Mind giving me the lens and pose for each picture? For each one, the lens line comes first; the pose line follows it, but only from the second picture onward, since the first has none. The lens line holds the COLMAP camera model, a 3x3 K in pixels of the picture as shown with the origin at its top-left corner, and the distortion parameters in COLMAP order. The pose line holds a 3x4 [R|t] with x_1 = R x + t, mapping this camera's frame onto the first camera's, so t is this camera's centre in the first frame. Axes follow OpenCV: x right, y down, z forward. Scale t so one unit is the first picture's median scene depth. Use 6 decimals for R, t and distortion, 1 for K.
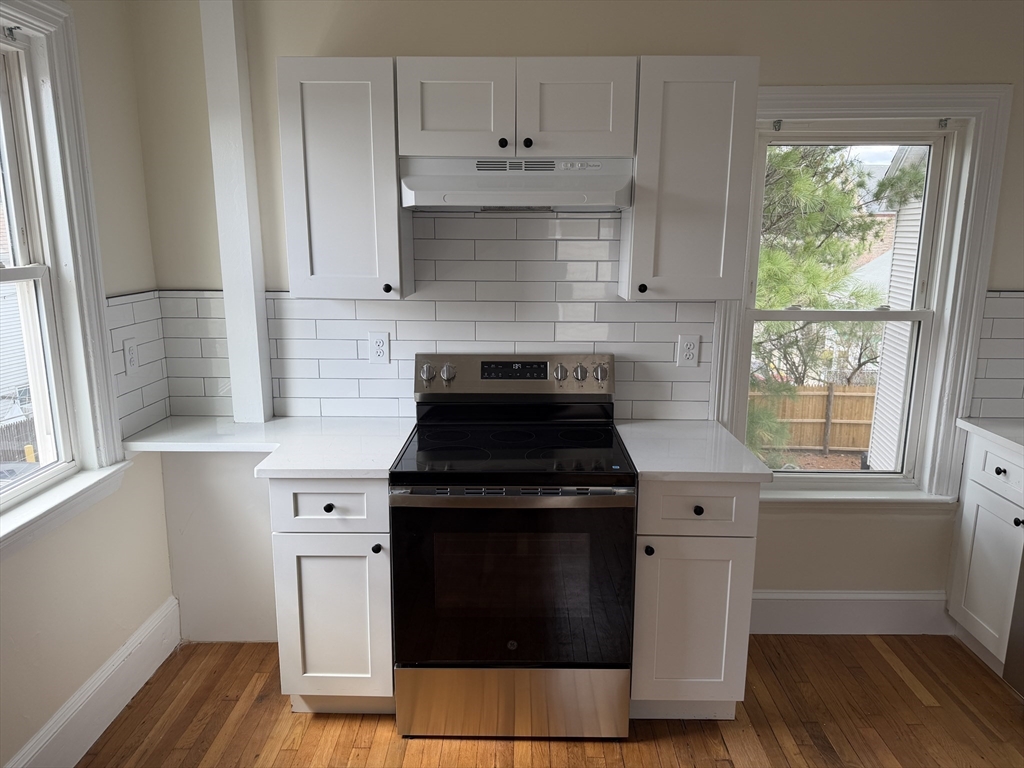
lens RADIAL K [[715.5, 0, 514.6], [0, 715.5, 388.0], [0, 0, 1]] dist [0.047295, -0.056775]
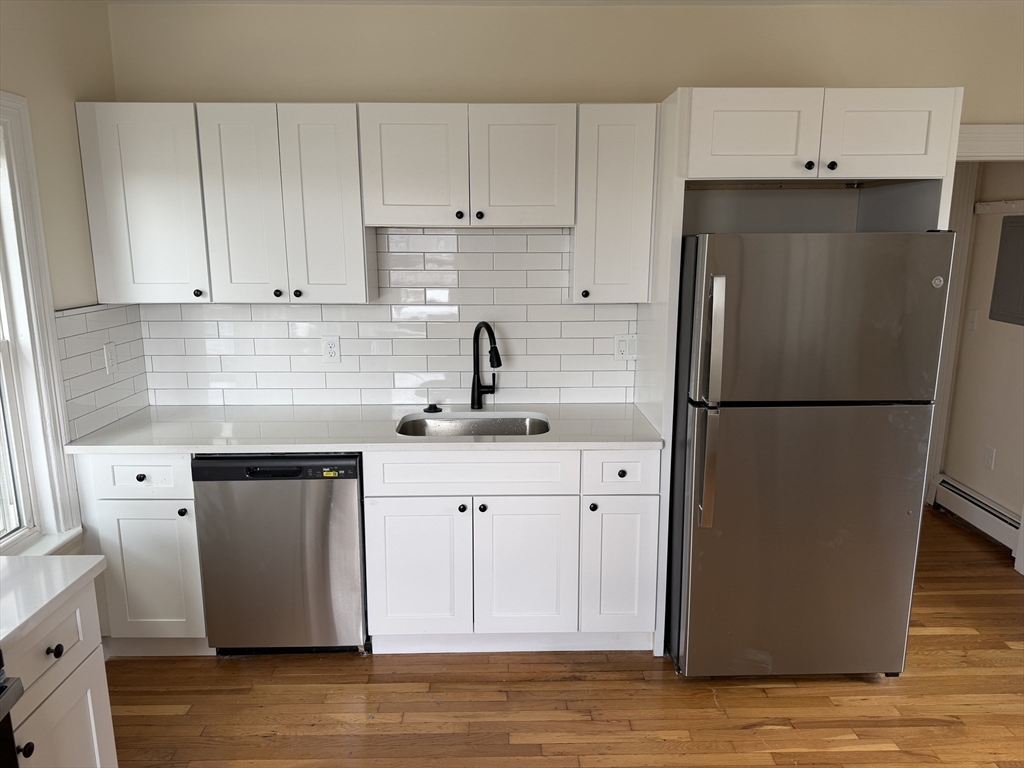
lens RADIAL K [[715.5, 0, 513.4], [0, 715.5, 387.8], [0, 0, 1]] dist [0.047295, -0.056775]
pose [[-0.042737, -0.198871, 0.979093, -0.359563], [0.205745, 0.957232, 0.203411, -0.114139], [-0.977672, 0.210137, 0.000007, 0.451706]]
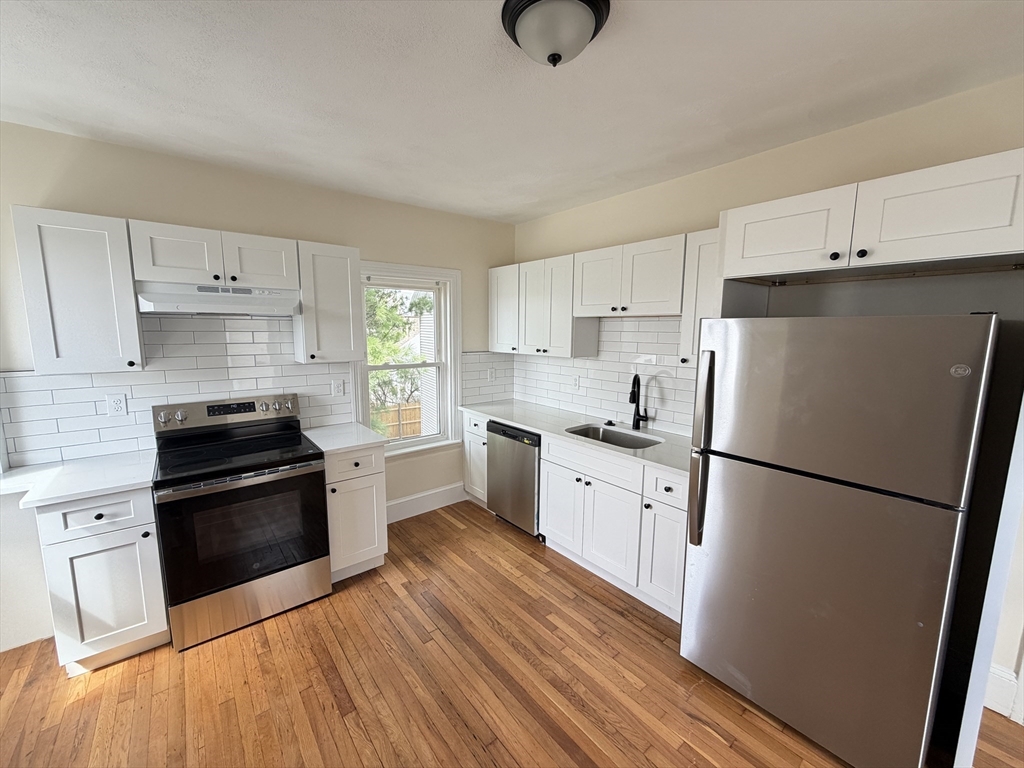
lens RADIAL K [[407.8, 0, 514.3], [0, 407.8, 386.2], [0, 0, 1]] dist [-0.002629, 0.000094]
pose [[0.760865, -0.087668, 0.642961, -0.111839], [0.126881, 0.991806, -0.014915, 0.021995], [-0.636385, 0.092928, 0.765754, -0.163745]]
